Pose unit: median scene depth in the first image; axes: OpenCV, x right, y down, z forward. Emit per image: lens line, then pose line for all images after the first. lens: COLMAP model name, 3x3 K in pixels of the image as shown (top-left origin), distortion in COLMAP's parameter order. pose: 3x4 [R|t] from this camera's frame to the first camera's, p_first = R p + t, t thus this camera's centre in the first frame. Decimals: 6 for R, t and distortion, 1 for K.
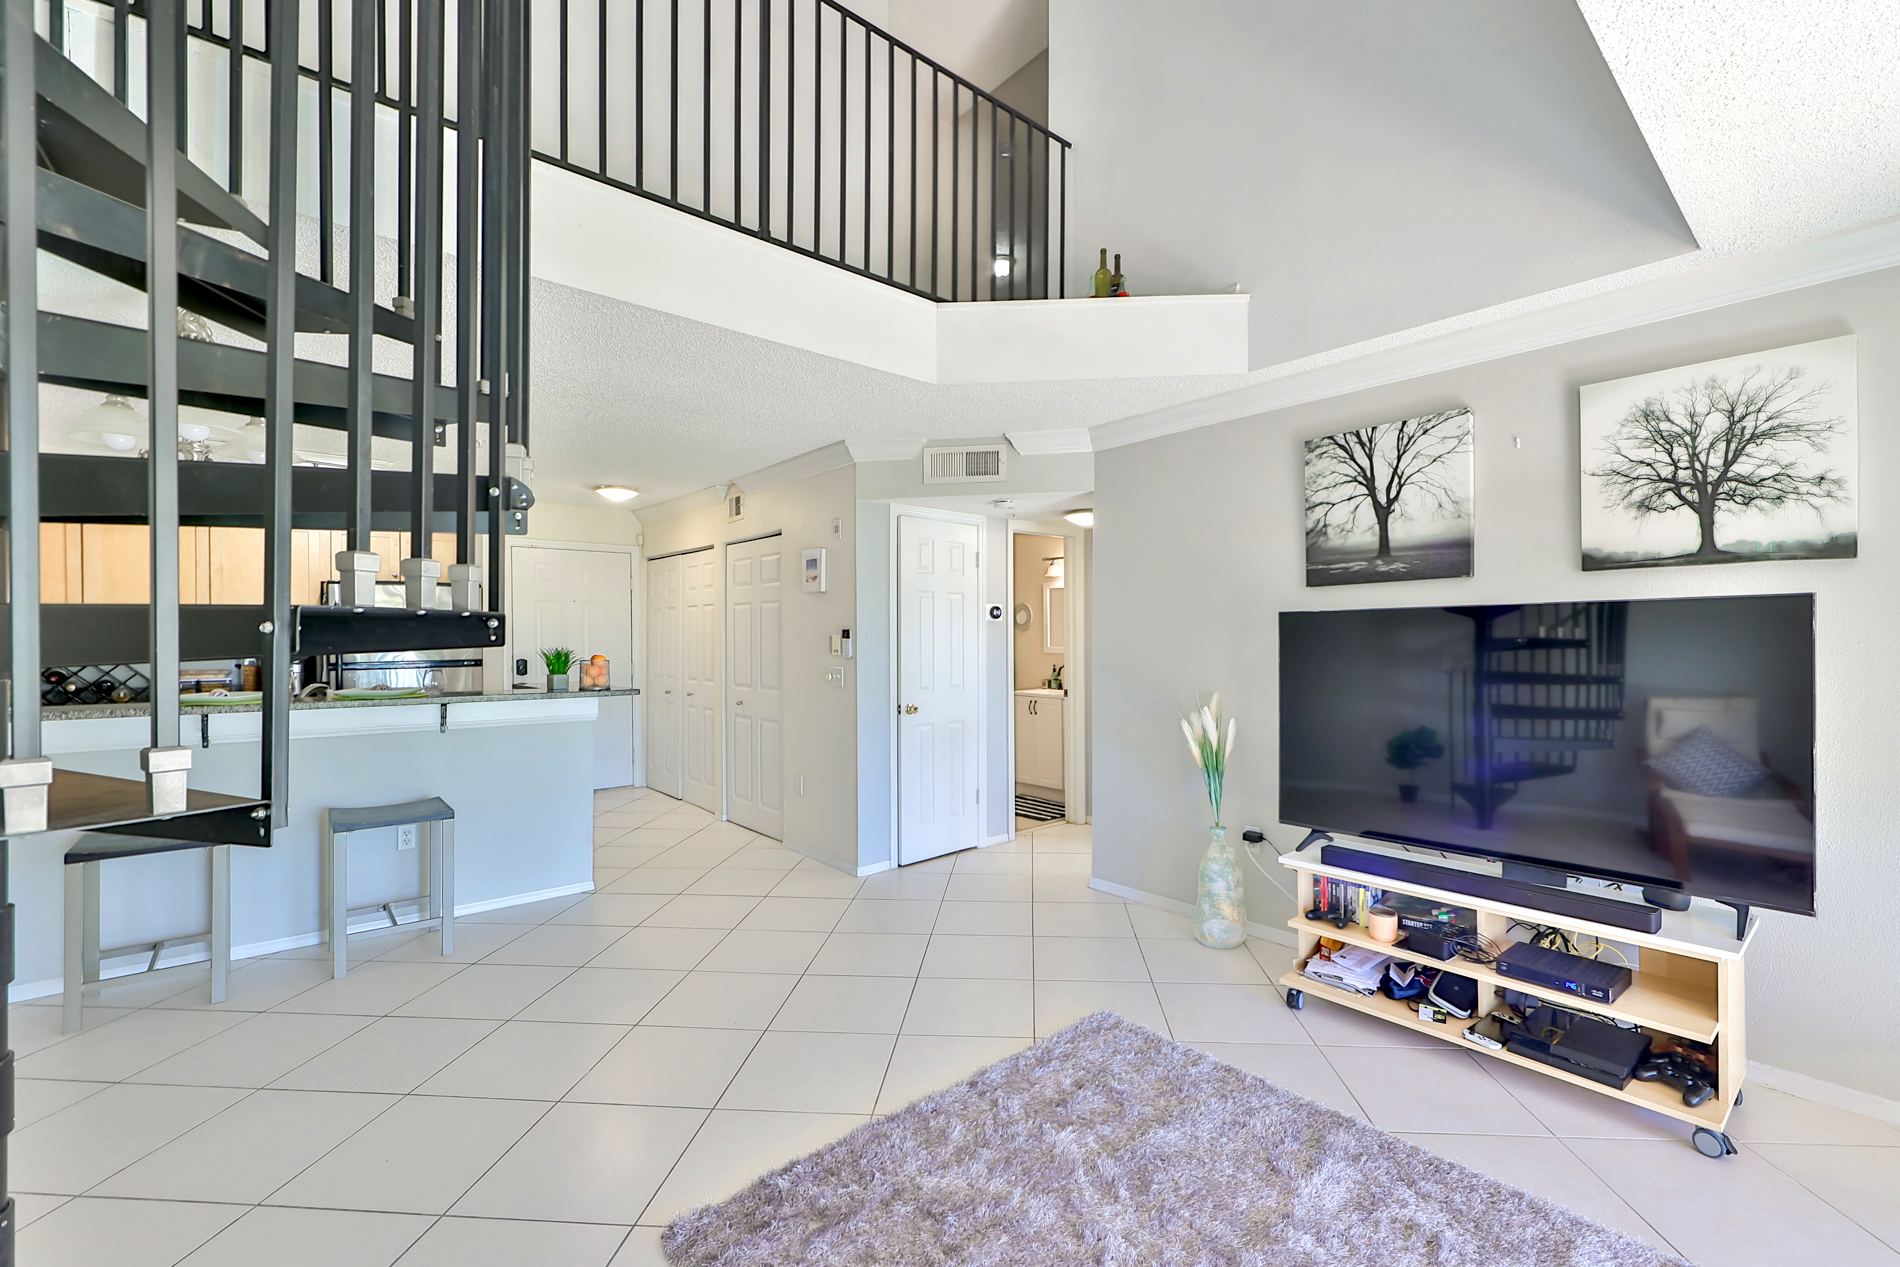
lens RADIAL K [[809.1, 0, 968.8], [0, 809.1, 640.7], [0, 0, 1]] dist [0.000967, 0.000111]
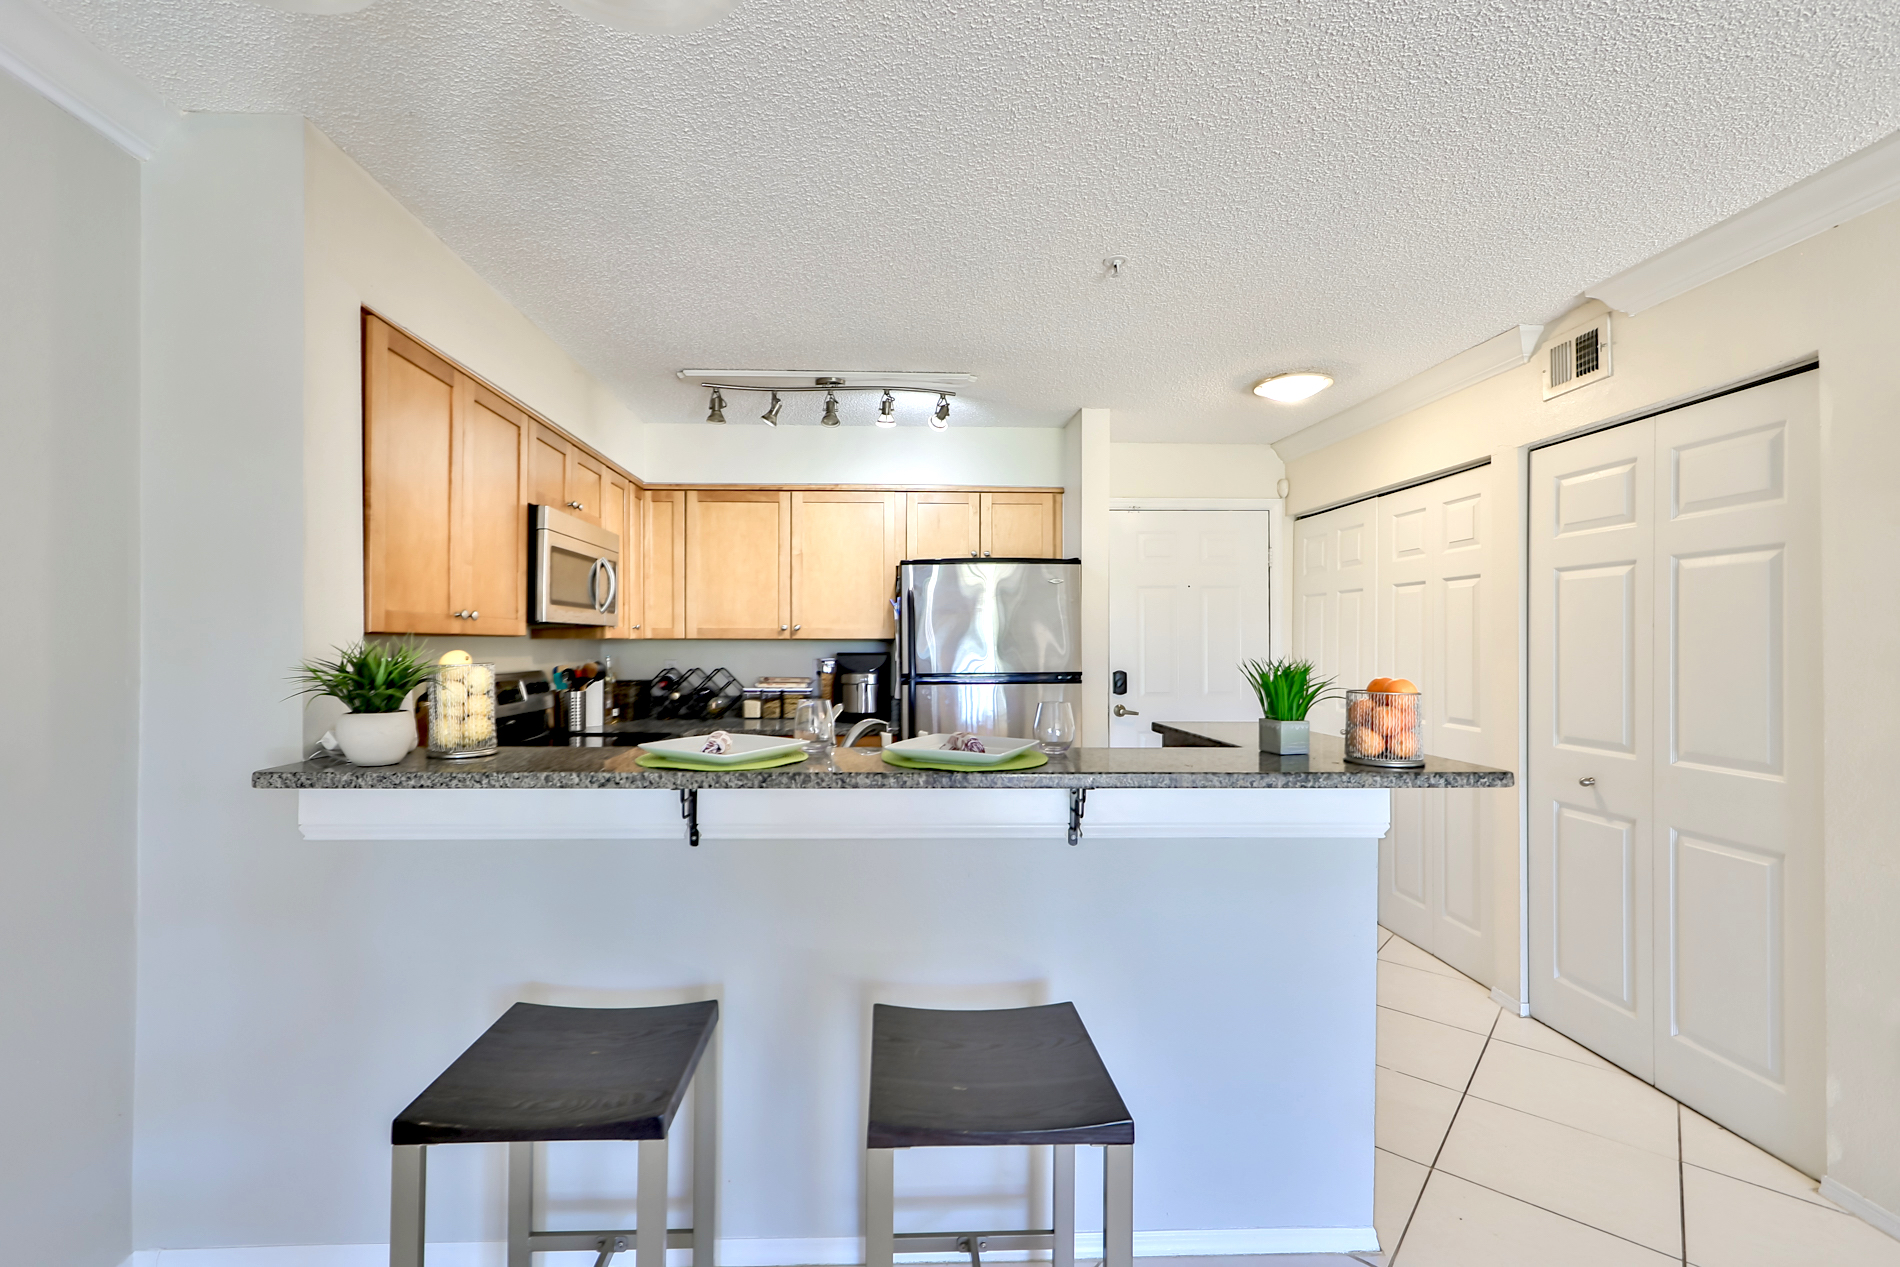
lens RADIAL K [[811.9, 0, 921.6], [0, 811.9, 641.3], [0, 0, 1]] dist [-0.000064, -0.000023]
pose [[0.779641, 0.001537, -0.626225, -0.512923], [-0.007511, 0.999948, -0.006897, 0.004980], [0.626182, 0.010081, 0.779612, 0.713143]]
